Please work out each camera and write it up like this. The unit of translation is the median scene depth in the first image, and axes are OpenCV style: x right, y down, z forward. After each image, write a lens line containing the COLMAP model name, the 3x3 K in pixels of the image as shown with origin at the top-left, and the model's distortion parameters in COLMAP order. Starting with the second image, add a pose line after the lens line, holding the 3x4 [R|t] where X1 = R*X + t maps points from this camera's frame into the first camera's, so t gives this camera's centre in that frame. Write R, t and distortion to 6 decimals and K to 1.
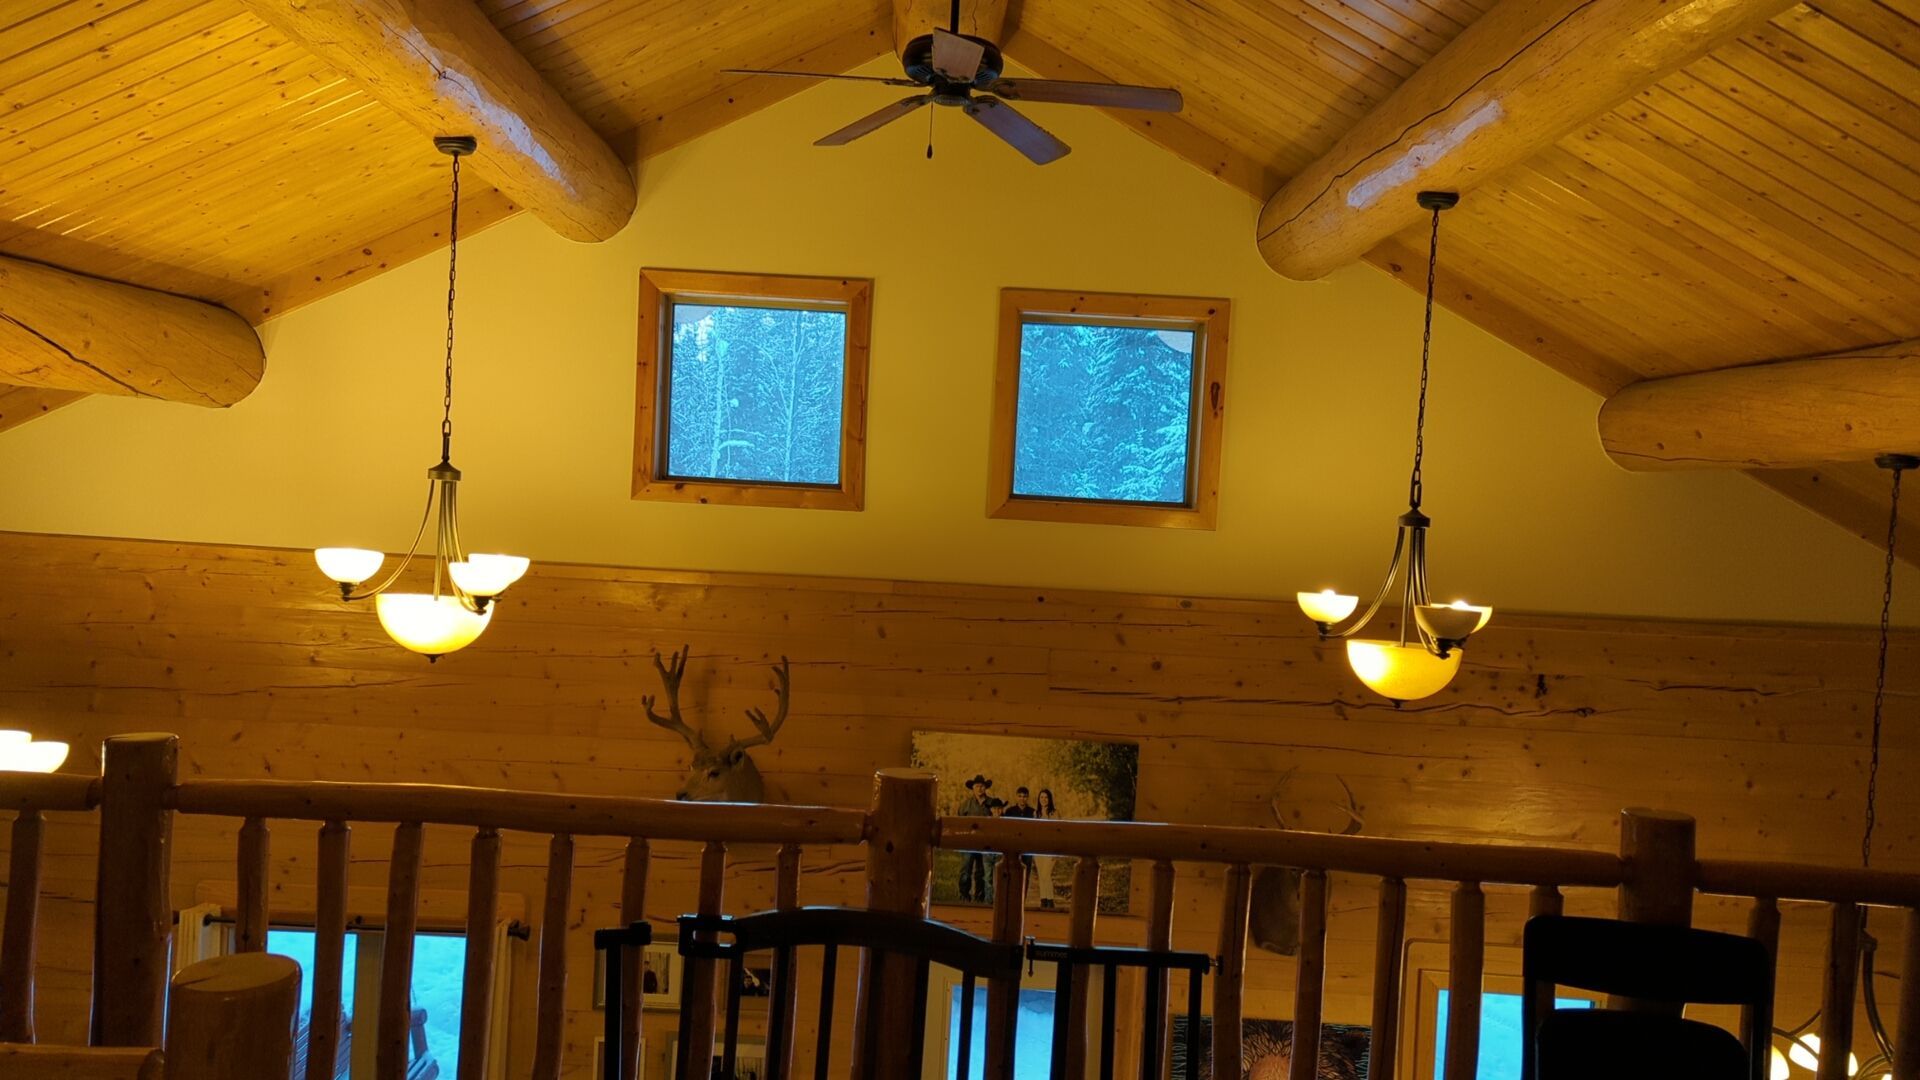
lens RADIAL K [[1407.5, 0, 952.6], [0, 1407.5, 545.1], [0, 0, 1]] dist [0.036764, -0.010674]
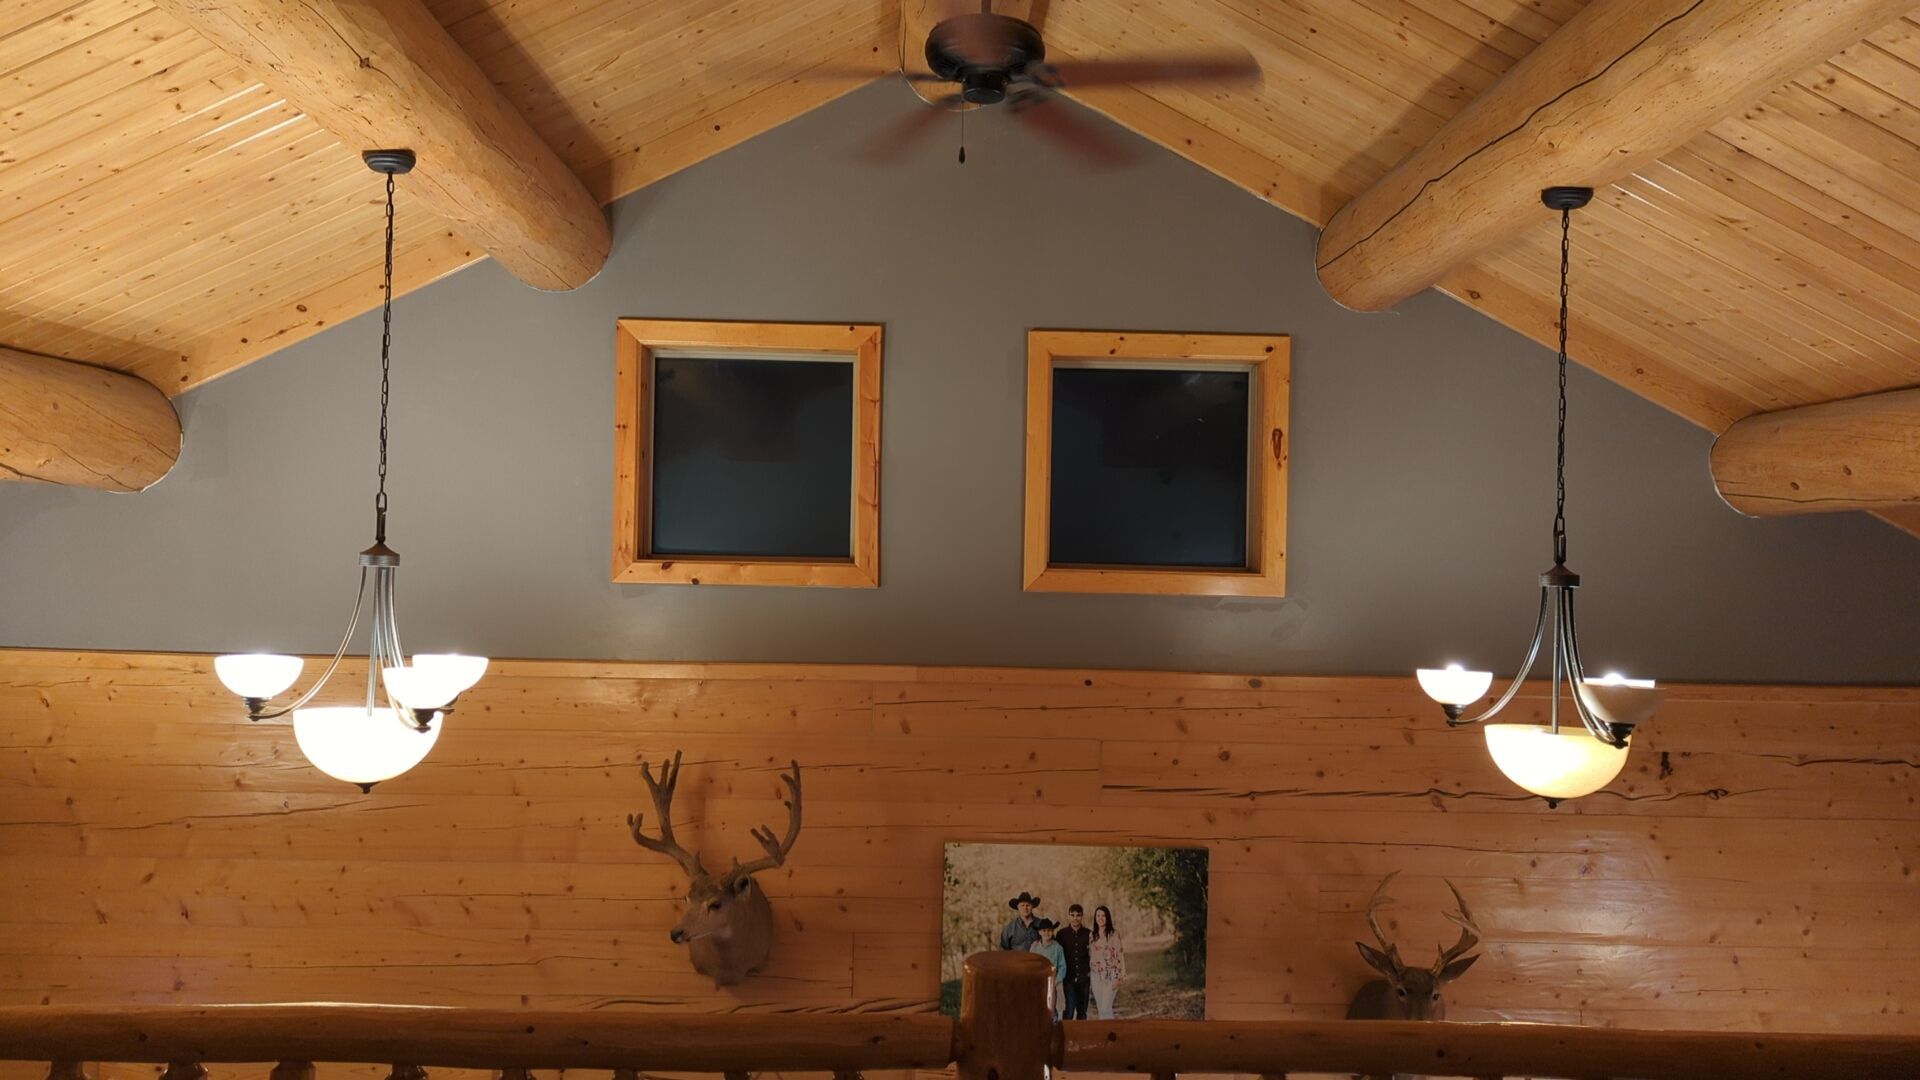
lens RADIAL K [[1407.5, 0, 963.7], [0, 1407.5, 537.4], [0, 0, 1]] dist [0.036764, -0.010674]
pose [[0.999328, -0.030293, 0.020618, -0.031349], [0.031435, 0.997848, -0.057538, -0.003860], [-0.018831, 0.058148, 0.998130, 0.141824]]
